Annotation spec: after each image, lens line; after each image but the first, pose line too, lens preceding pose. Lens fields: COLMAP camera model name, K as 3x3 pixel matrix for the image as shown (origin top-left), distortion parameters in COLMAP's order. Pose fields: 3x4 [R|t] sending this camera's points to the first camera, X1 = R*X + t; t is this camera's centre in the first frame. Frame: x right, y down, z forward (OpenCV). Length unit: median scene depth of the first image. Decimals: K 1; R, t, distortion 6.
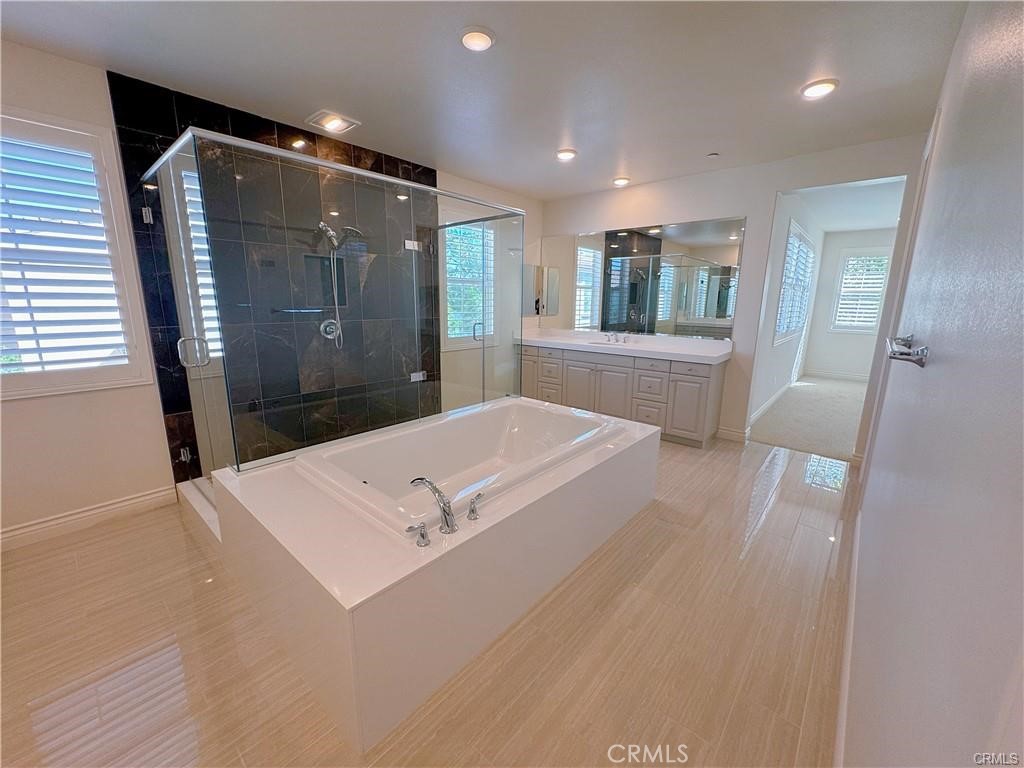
lens RADIAL K [[411.3, 0, 512.0], [0, 411.3, 384.0], [0, 0, 1]] dist [-0.000073, -0.000125]
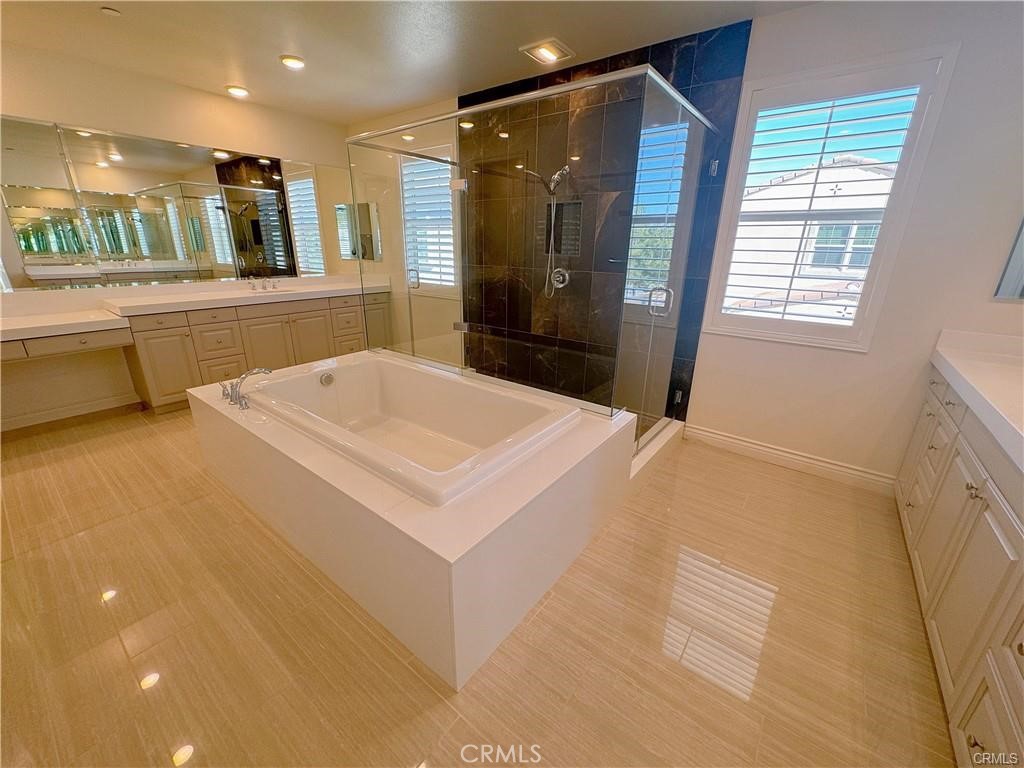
lens RADIAL K [[411.3, 0, 512.0], [0, 411.3, 384.0], [0, 0, 1]] dist [-0.000073, -0.000125]
pose [[0.058300, 0.307250, -0.949841, 0.620284], [-0.222922, 0.931441, 0.287615, -0.164339], [0.973091, 0.194973, 0.122796, 0.861152]]
